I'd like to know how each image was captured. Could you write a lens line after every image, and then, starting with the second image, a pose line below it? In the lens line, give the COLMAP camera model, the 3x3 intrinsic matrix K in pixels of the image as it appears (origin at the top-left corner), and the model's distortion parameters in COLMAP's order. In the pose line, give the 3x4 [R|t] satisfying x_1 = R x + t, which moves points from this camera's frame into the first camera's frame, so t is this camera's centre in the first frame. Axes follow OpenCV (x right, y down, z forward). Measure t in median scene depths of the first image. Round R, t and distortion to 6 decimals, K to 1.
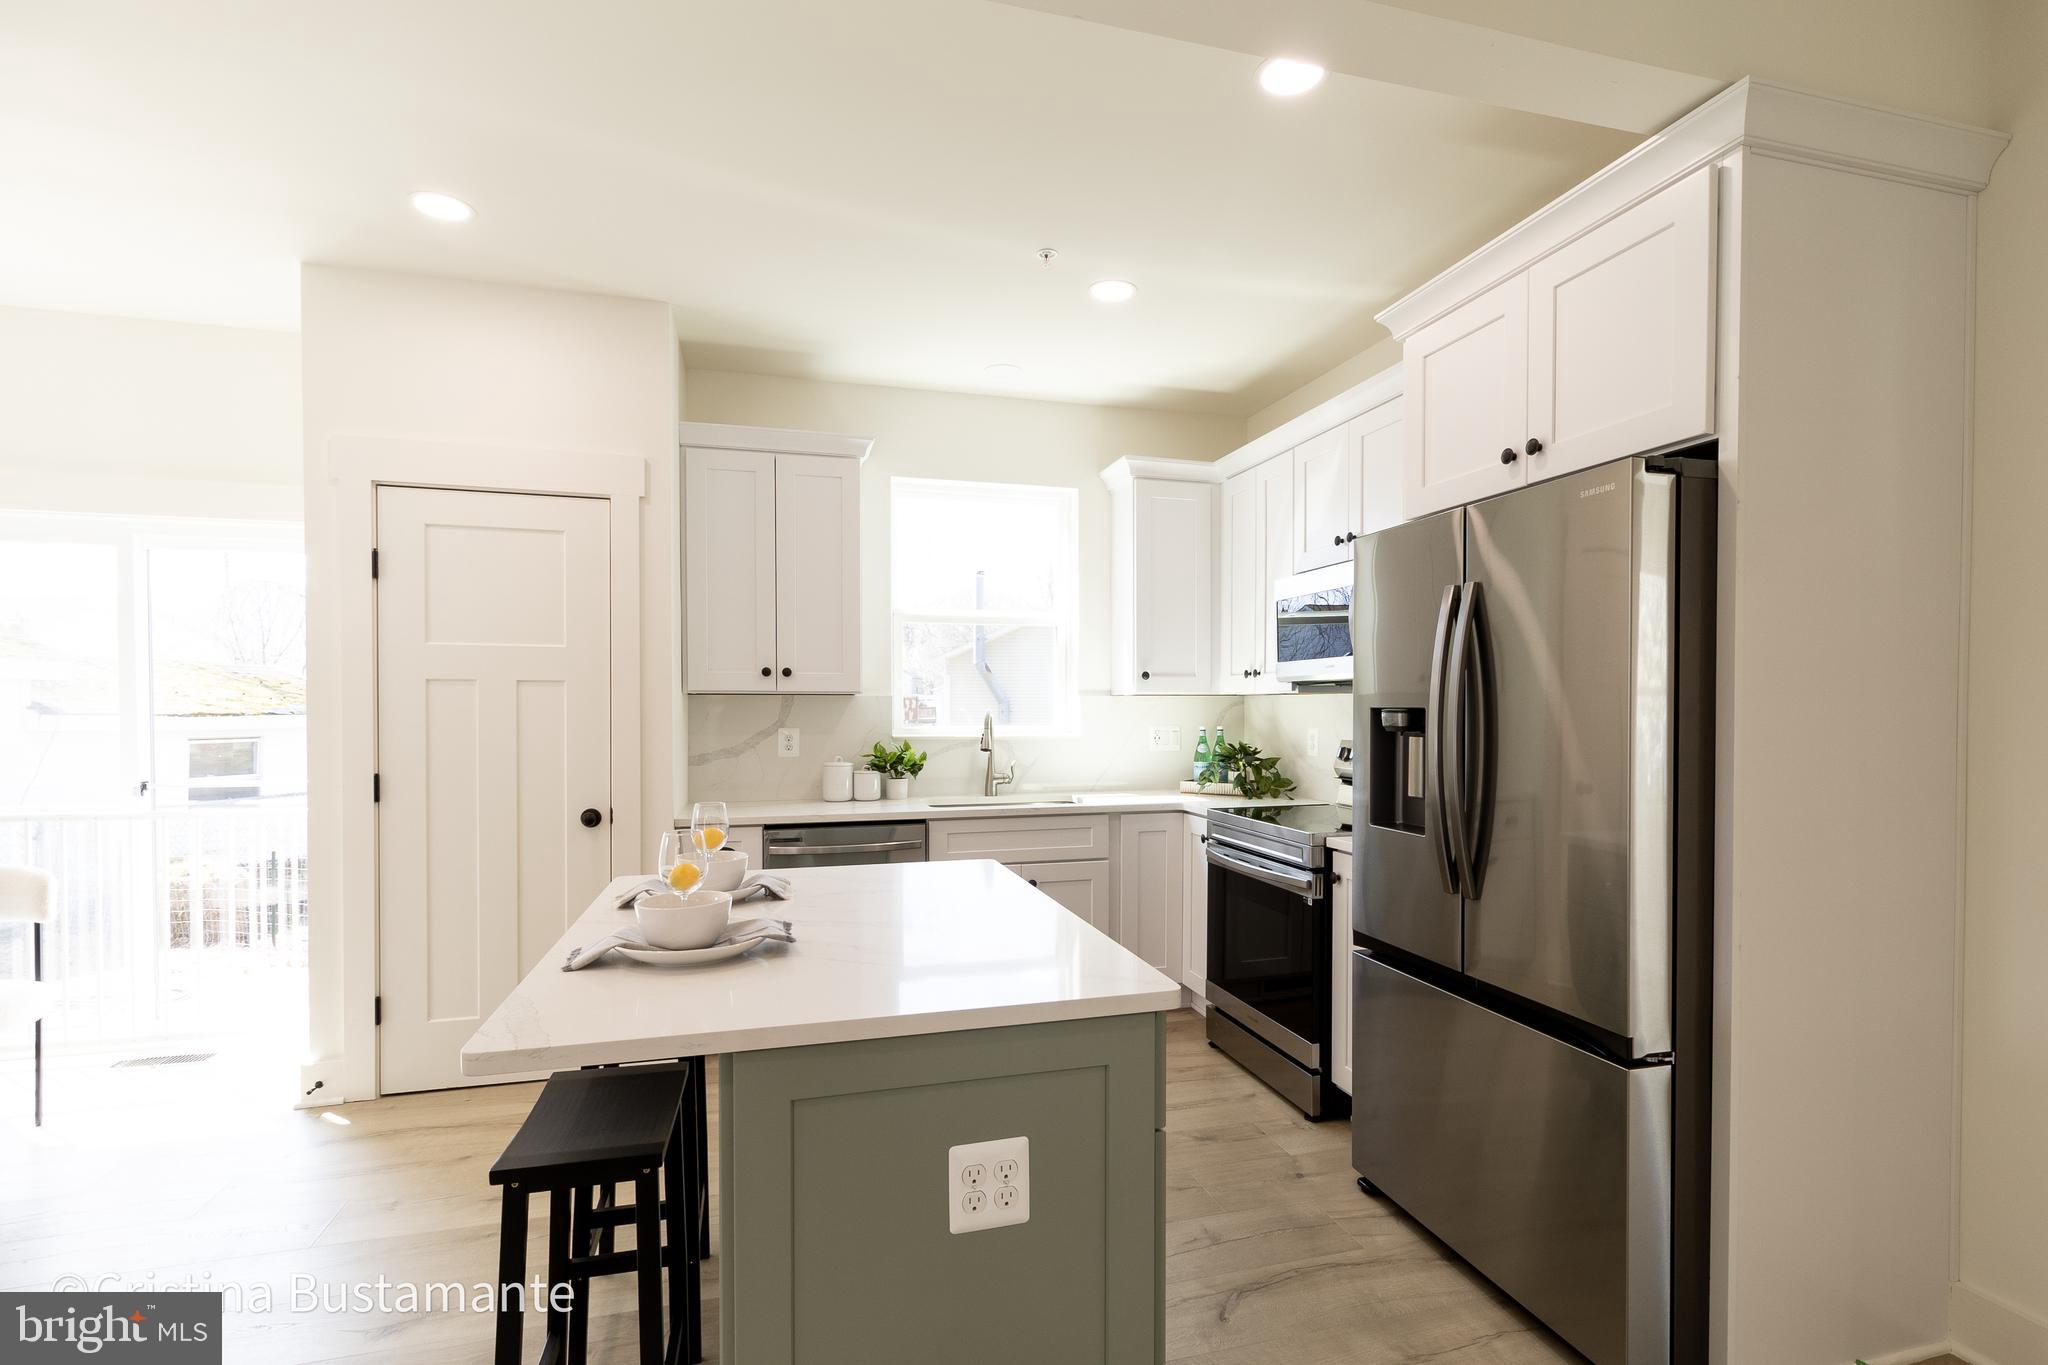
lens RADIAL K [[975.5, 0, 1067.9], [0, 975.5, 722.3], [0, 0, 1]] dist [-0.001545, -0.000542]
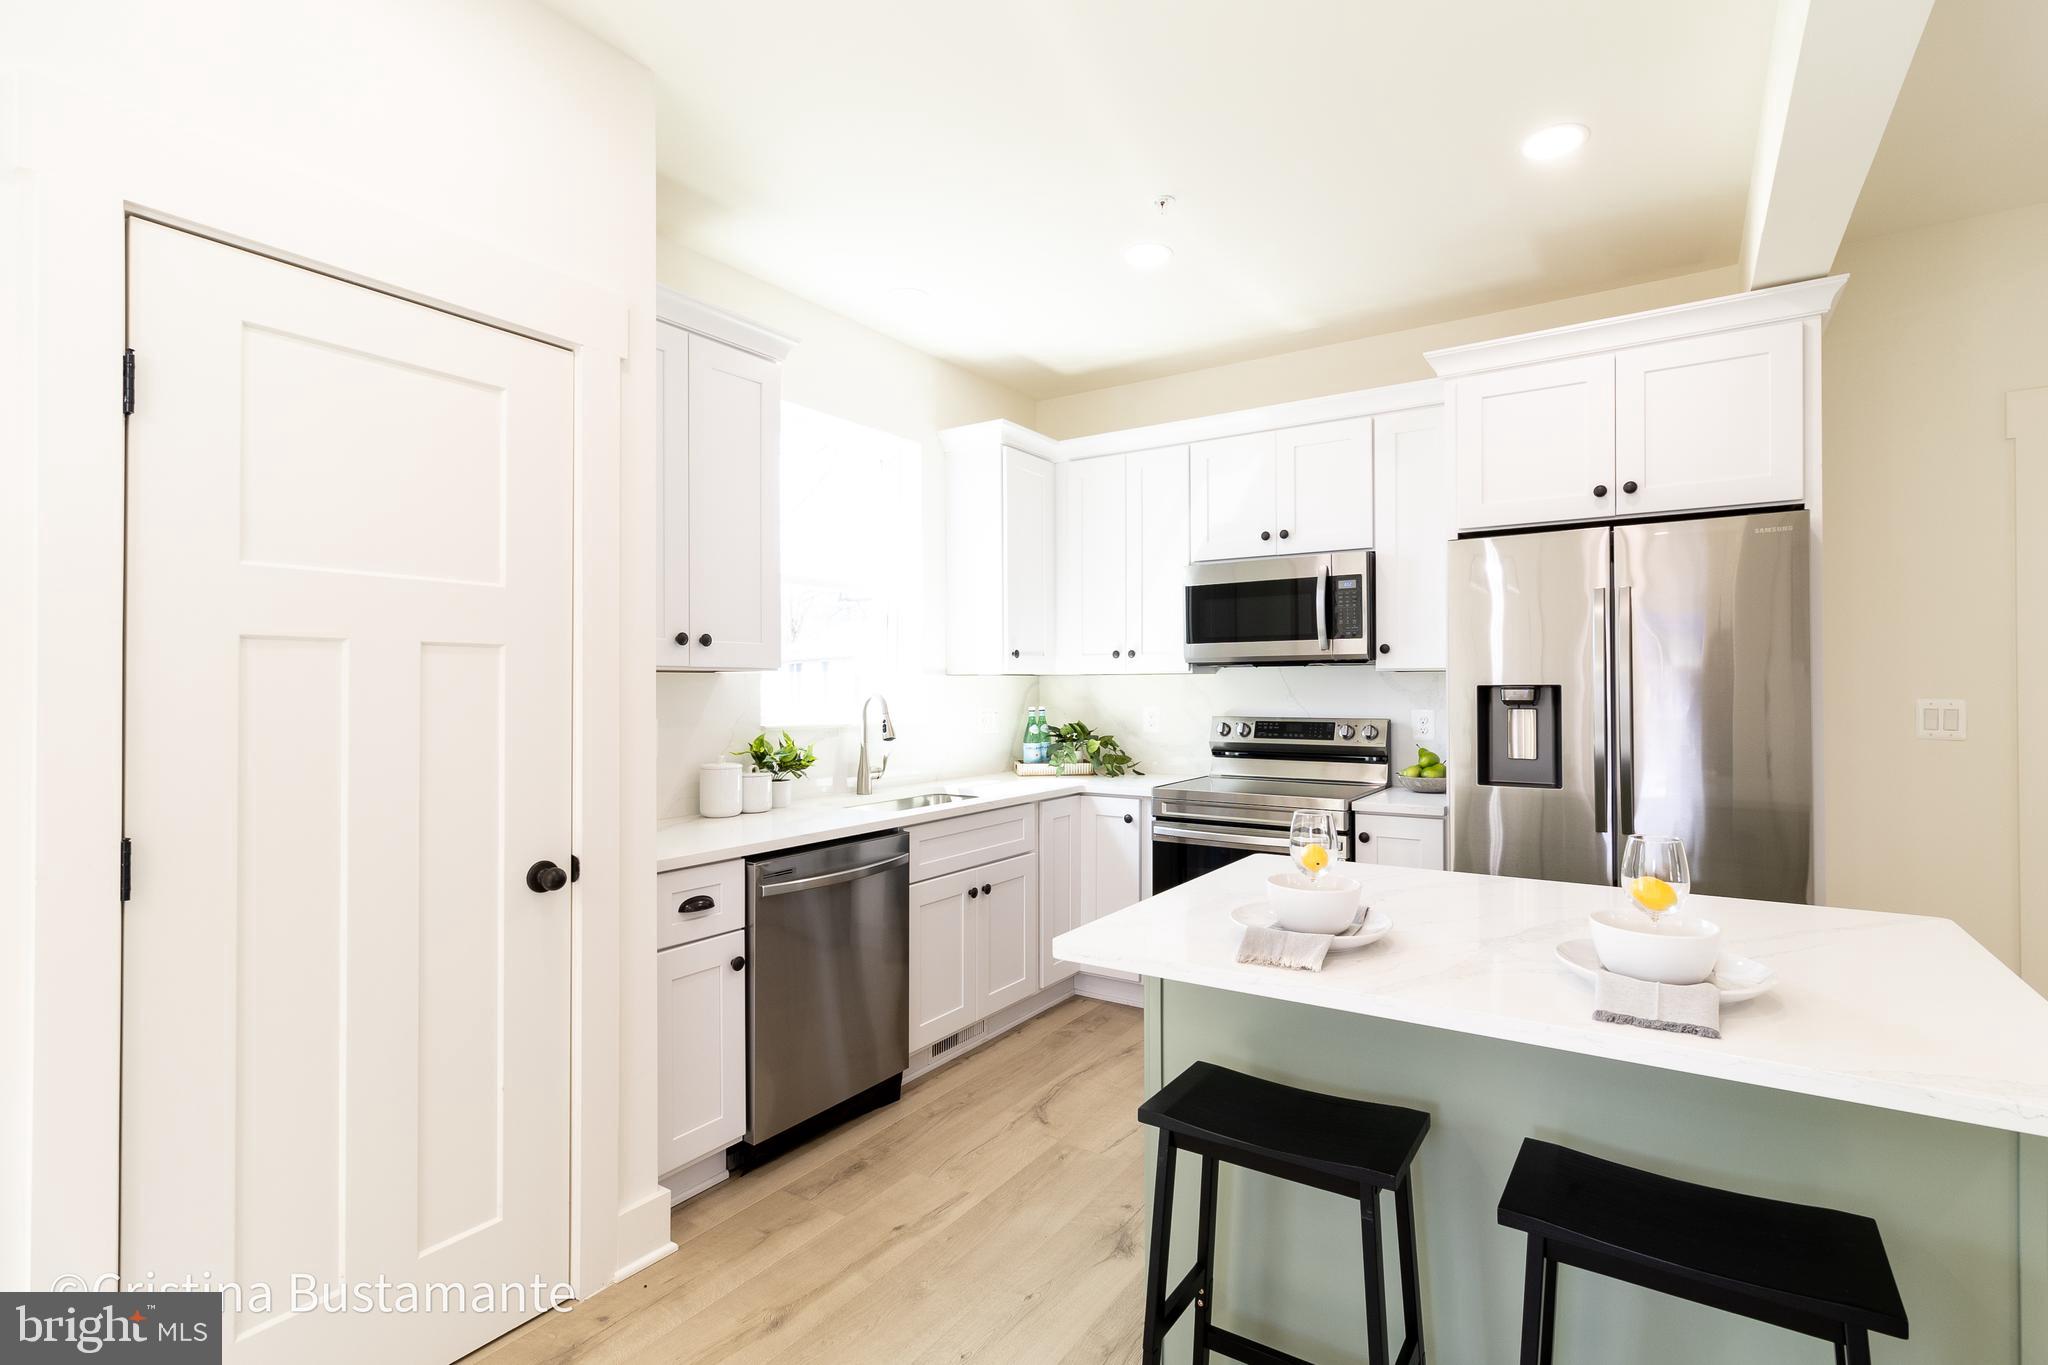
lens RADIAL K [[948.0, 0, 1066.5], [0, 948.0, 678.7], [0, 0, 1]] dist [0.000823, -0.000364]
pose [[0.754710, 0.002274, 0.656054, -0.553410], [0.014749, 0.999682, -0.020432, -0.004859], [-0.655892, 0.025096, 0.754437, 0.312409]]
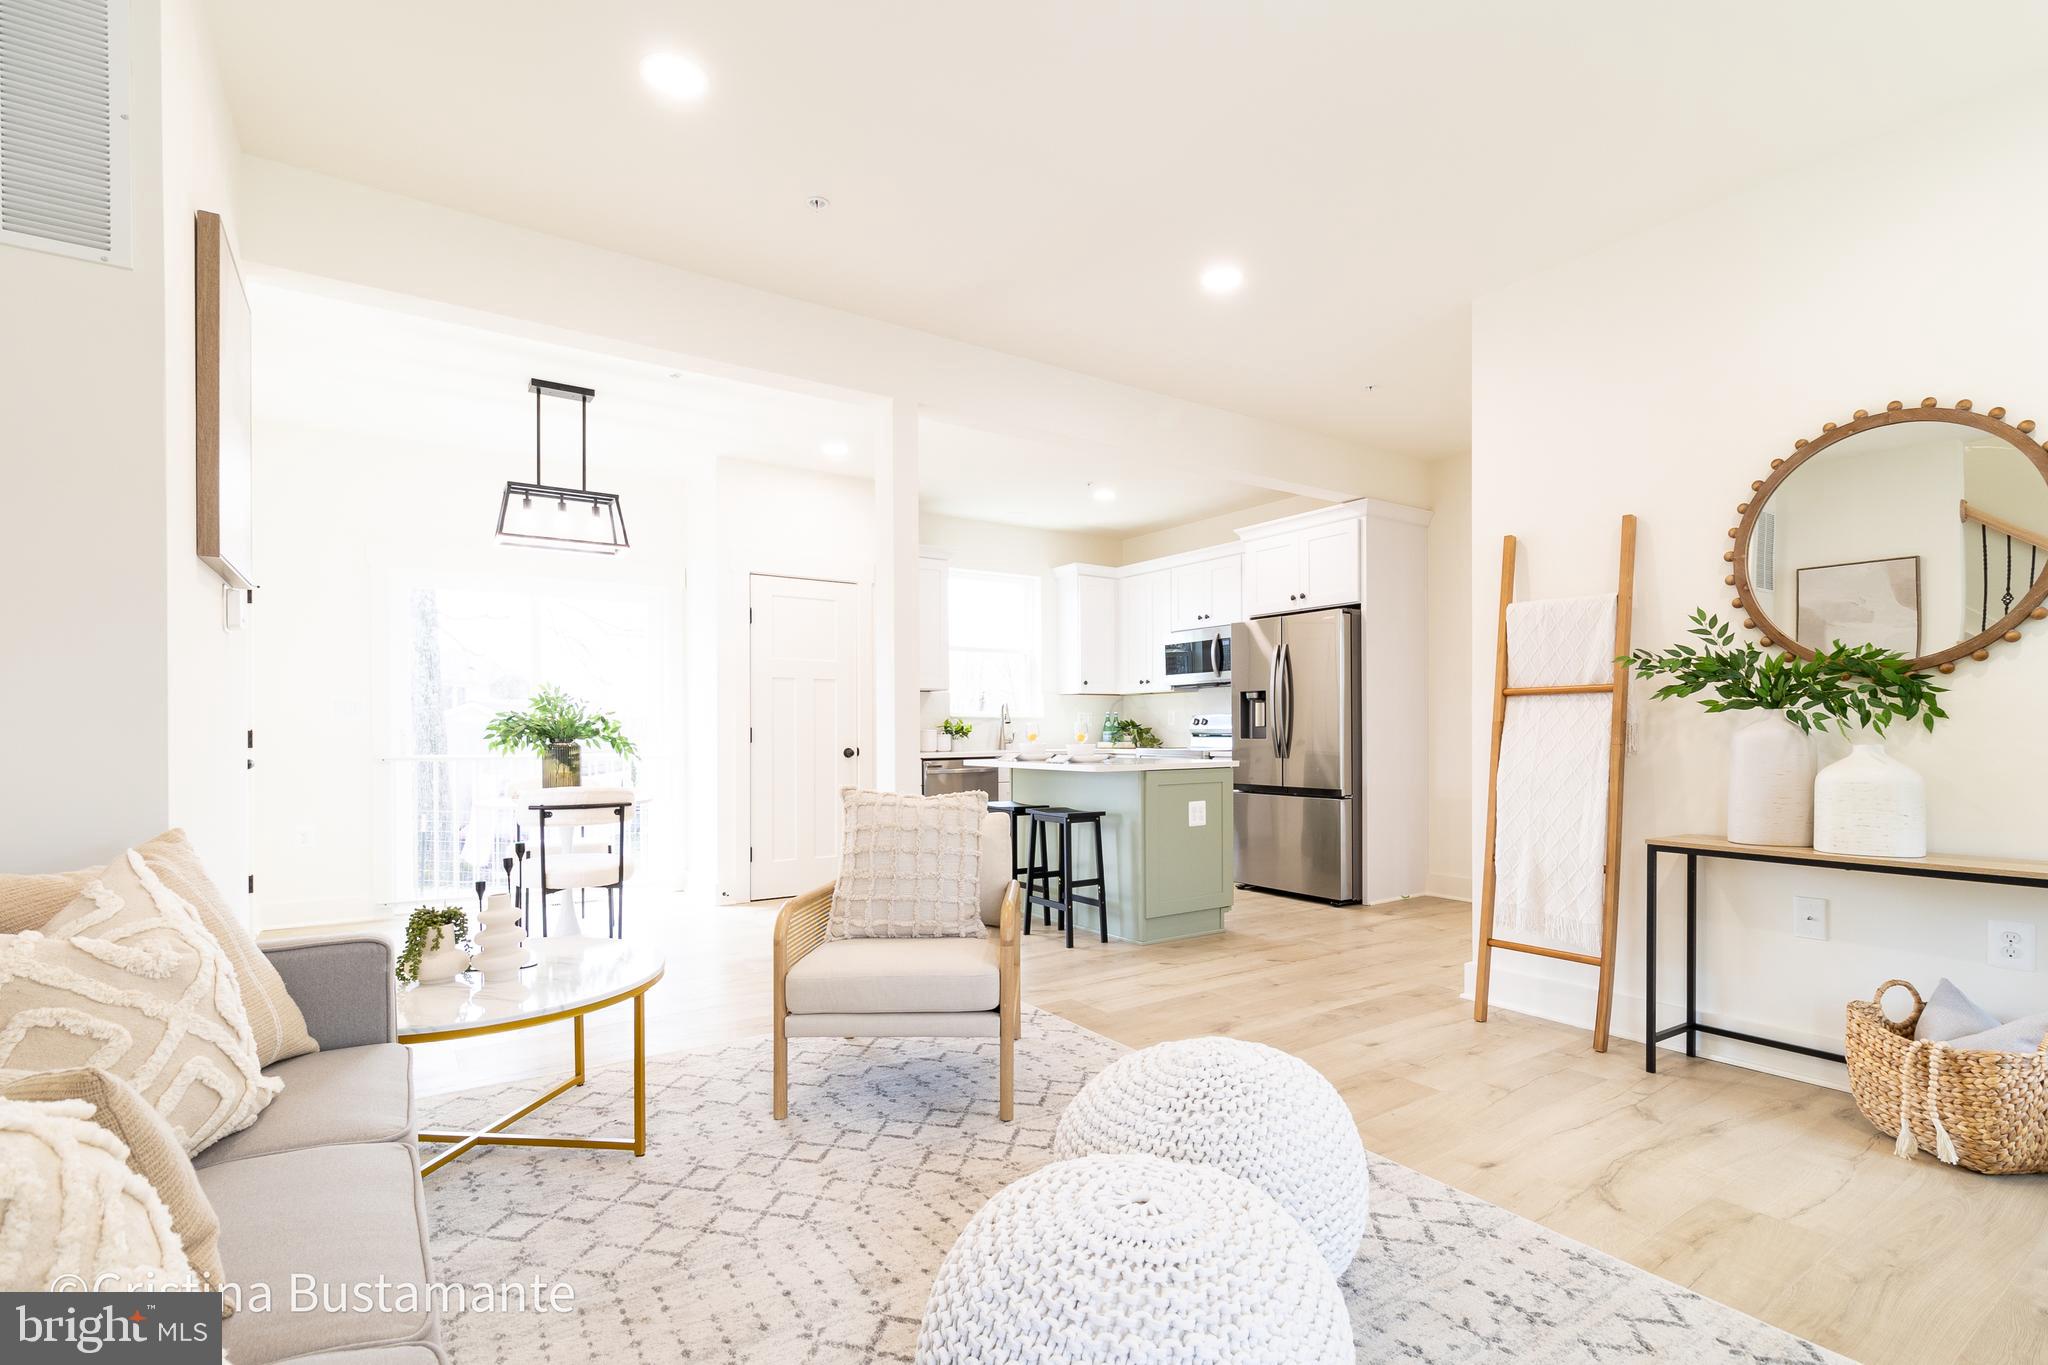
lens RADIAL K [[944.6, 0, 1059.1], [0, 944.6, 735.6], [0, 0, 1]] dist [-0.000292, 0.000148]
pose [[0.946243, -0.006462, 0.323393, -0.618770], [0.010107, 0.999903, -0.009594, 0.077944], [-0.323299, 0.012347, 0.946216, -0.756182]]
